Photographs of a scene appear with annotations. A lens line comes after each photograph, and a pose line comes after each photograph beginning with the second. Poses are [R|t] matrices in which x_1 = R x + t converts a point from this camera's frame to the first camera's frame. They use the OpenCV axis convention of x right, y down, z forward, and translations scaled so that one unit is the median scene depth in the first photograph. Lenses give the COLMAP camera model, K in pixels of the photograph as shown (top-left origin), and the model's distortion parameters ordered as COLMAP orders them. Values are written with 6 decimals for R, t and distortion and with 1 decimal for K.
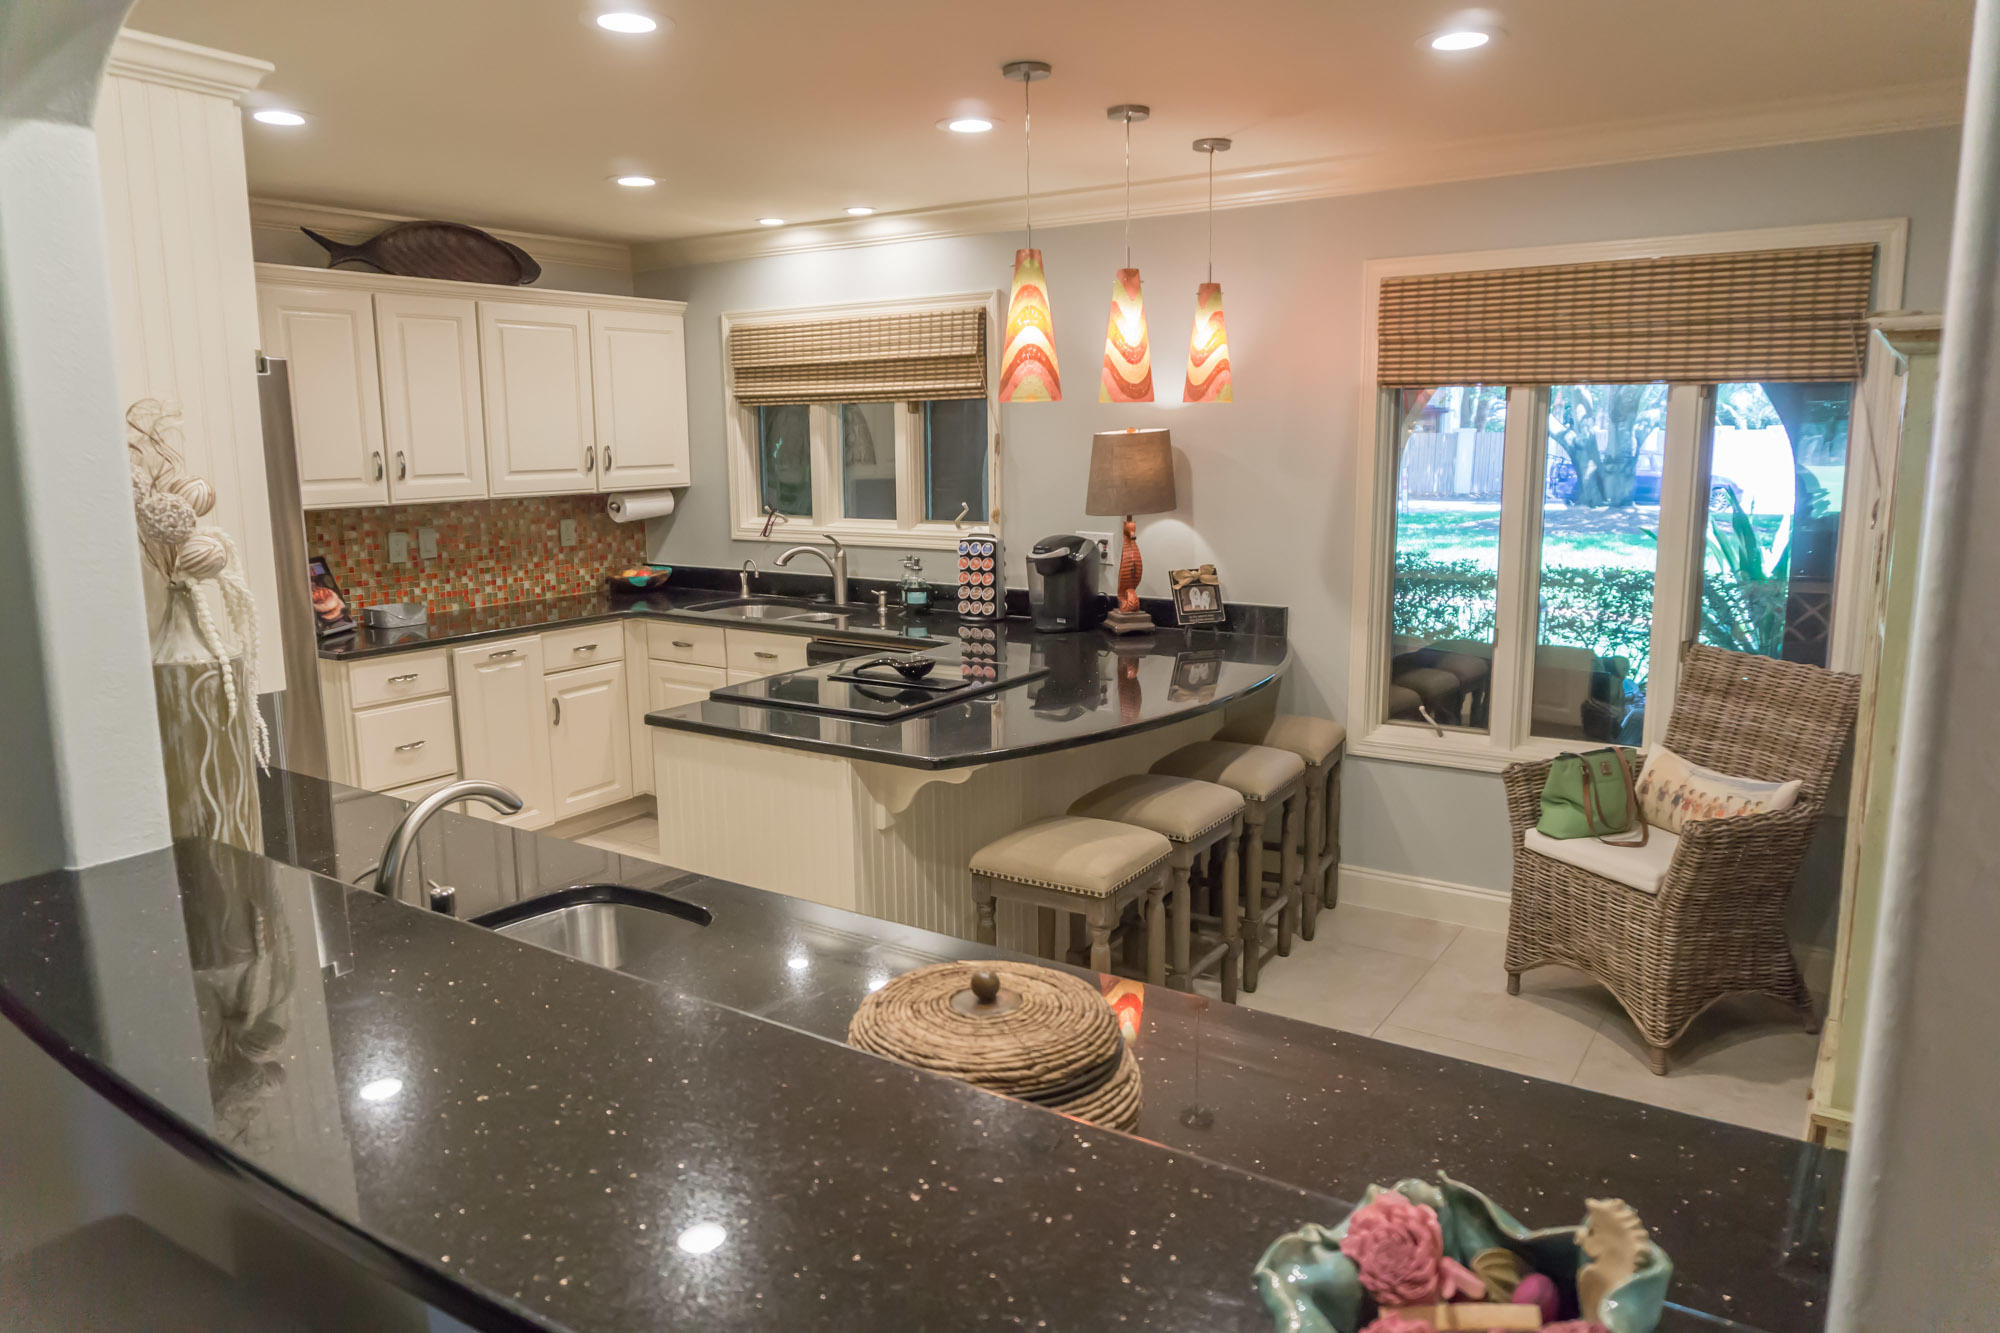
lens RADIAL K [[1340.5, 0, 986.9], [0, 1340.5, 672.7], [0, 0, 1]] dist [-0.011060, -0.001903]
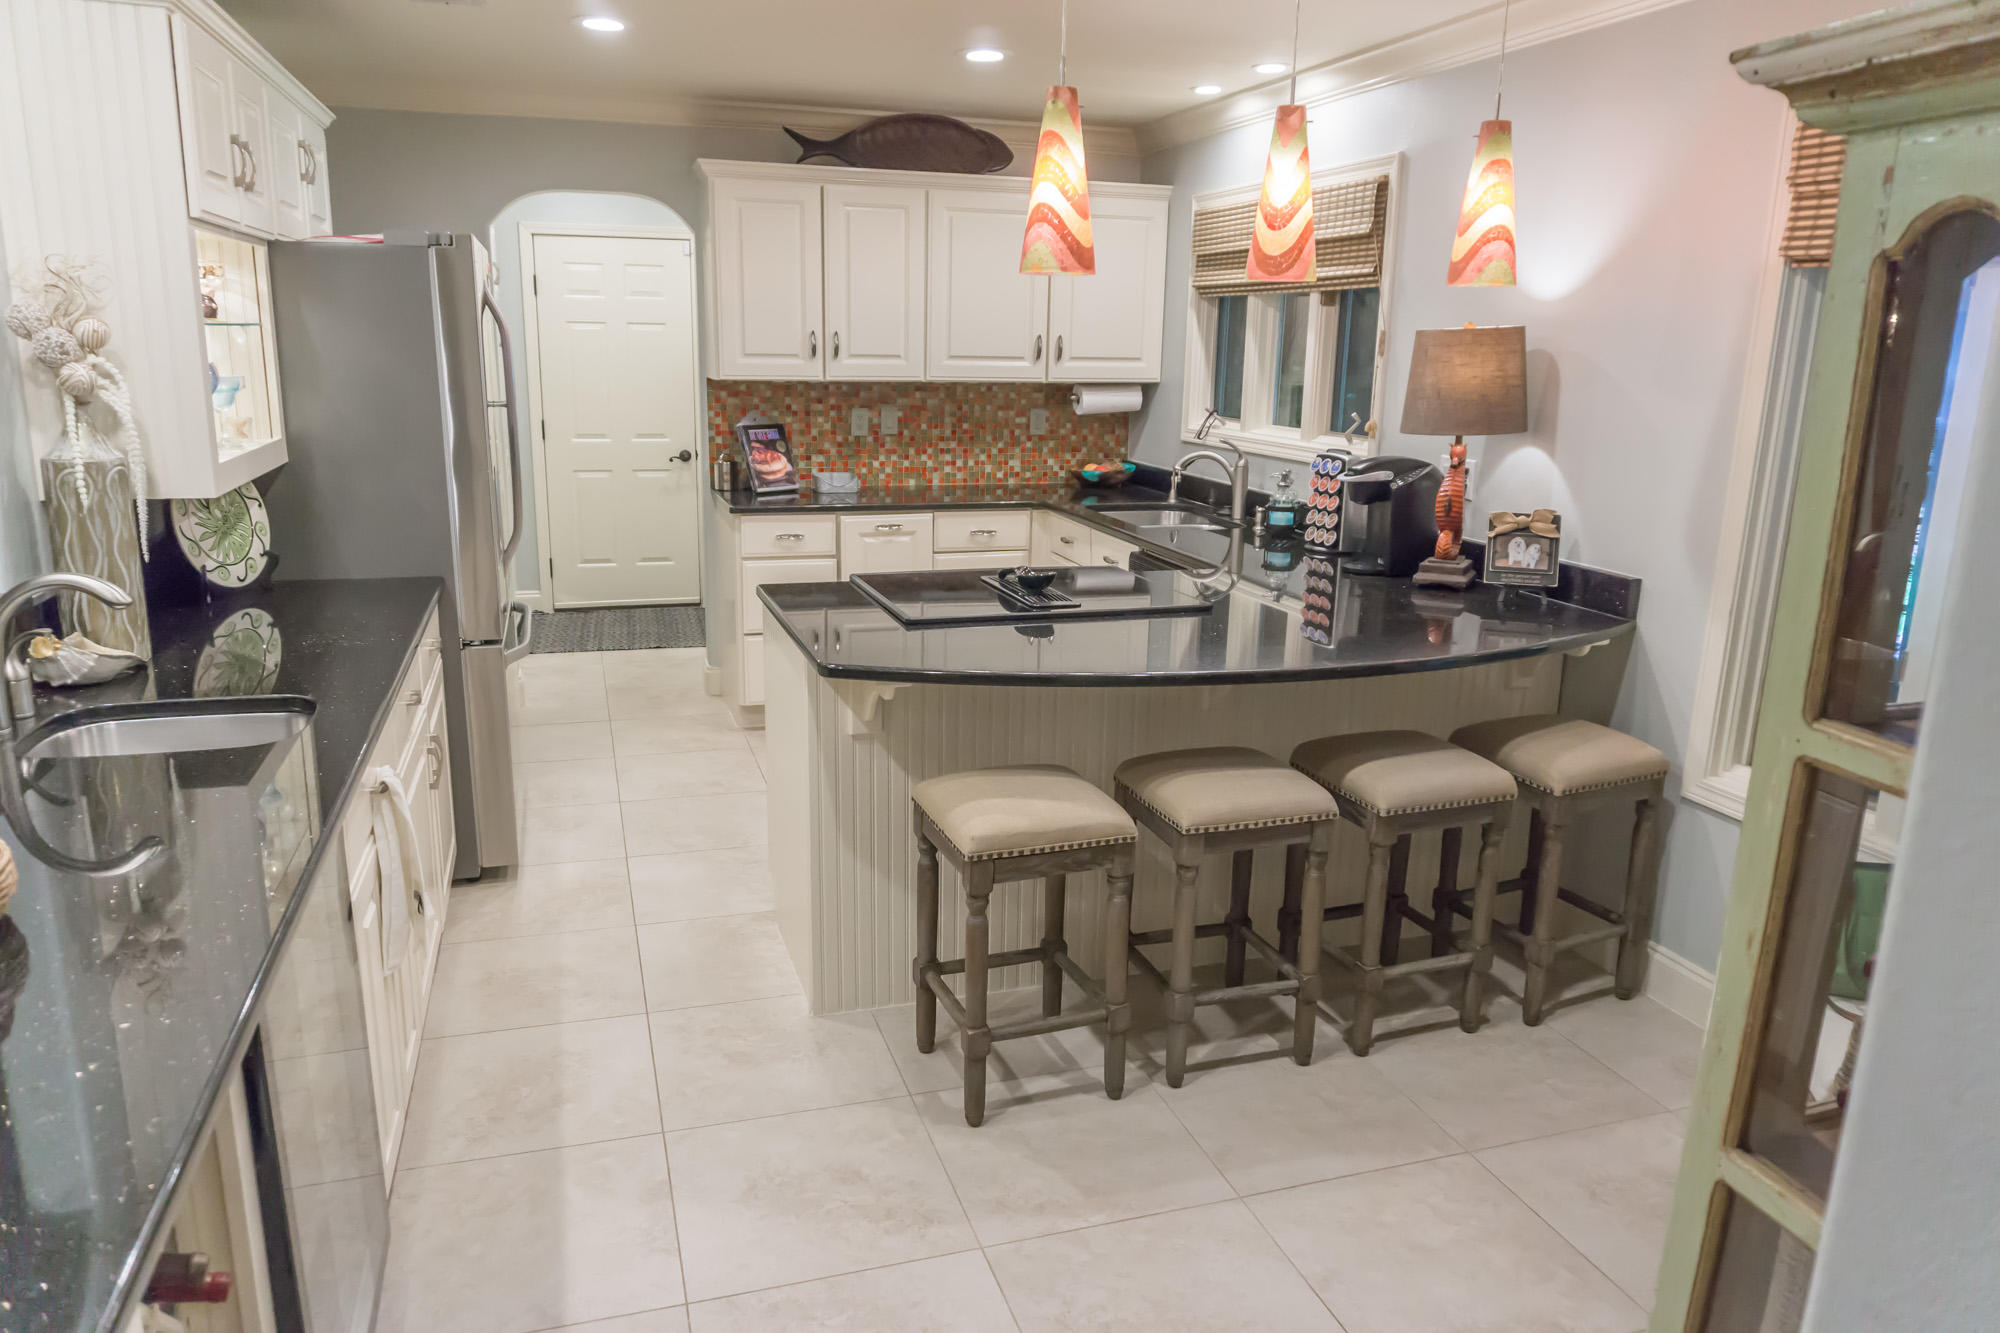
lens RADIAL K [[1340.5, 0, 997.9], [0, 1340.5, 665.6], [0, 0, 1]] dist [-0.011060, -0.001903]
pose [[0.787854, 0.171974, -0.591364, 0.342213], [-0.137675, 0.985101, 0.103057, -0.026133], [0.600277, 0.000222, 0.799792, 0.192865]]
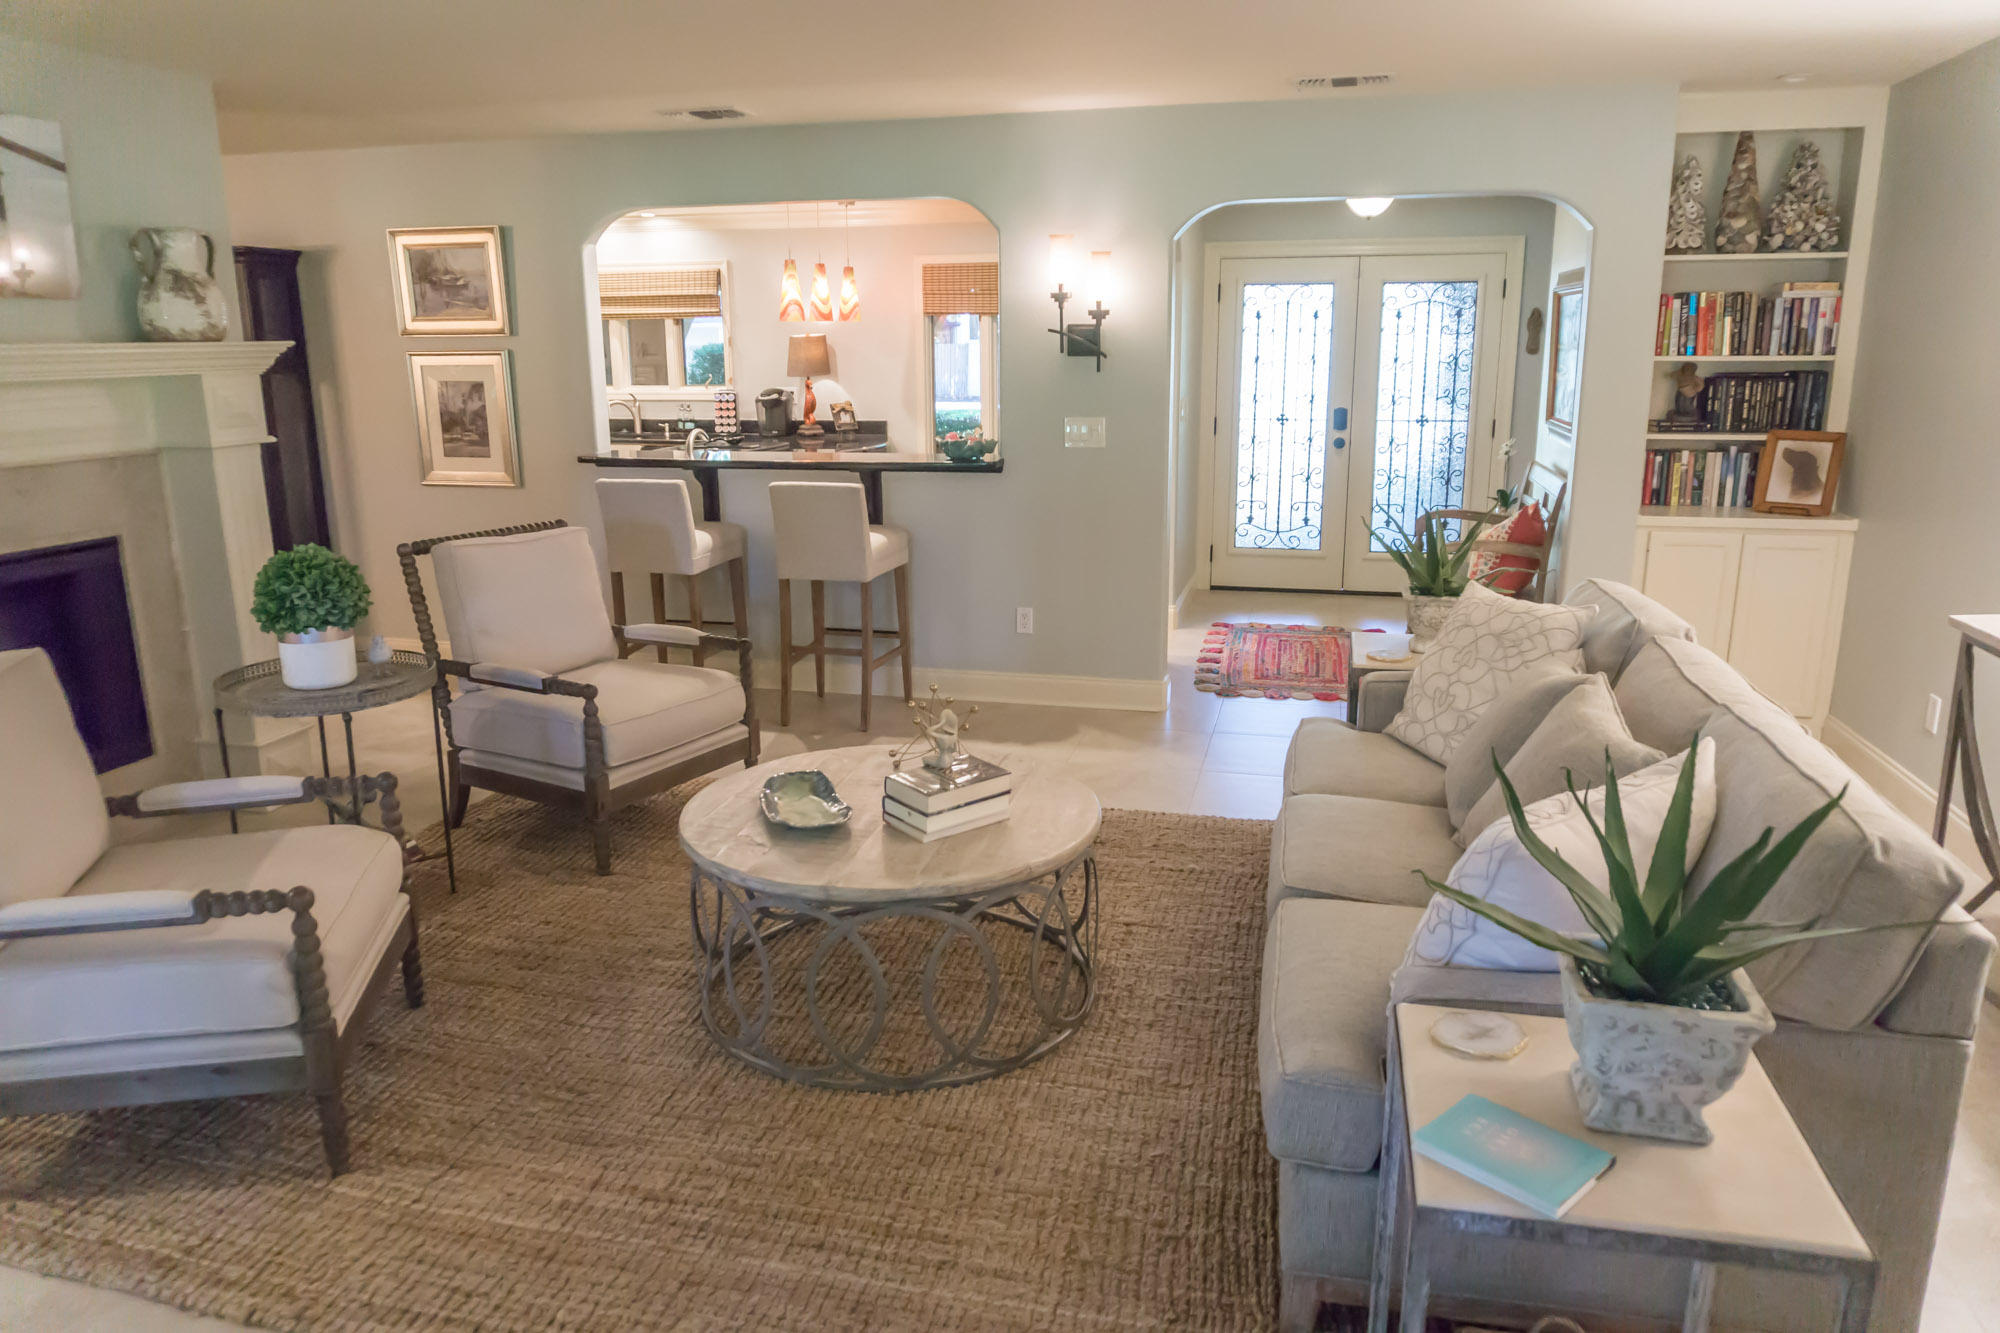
lens RADIAL K [[1340.5, 0, 998.7], [0, 1340.5, 662.2], [0, 0, 1]] dist [-0.011060, -0.001903]
pose [[0.939502, -0.075155, 0.334196, -0.298570], [0.057942, 0.996443, 0.061196, 0.183394], [-0.337606, -0.038130, 0.940515, -0.912466]]
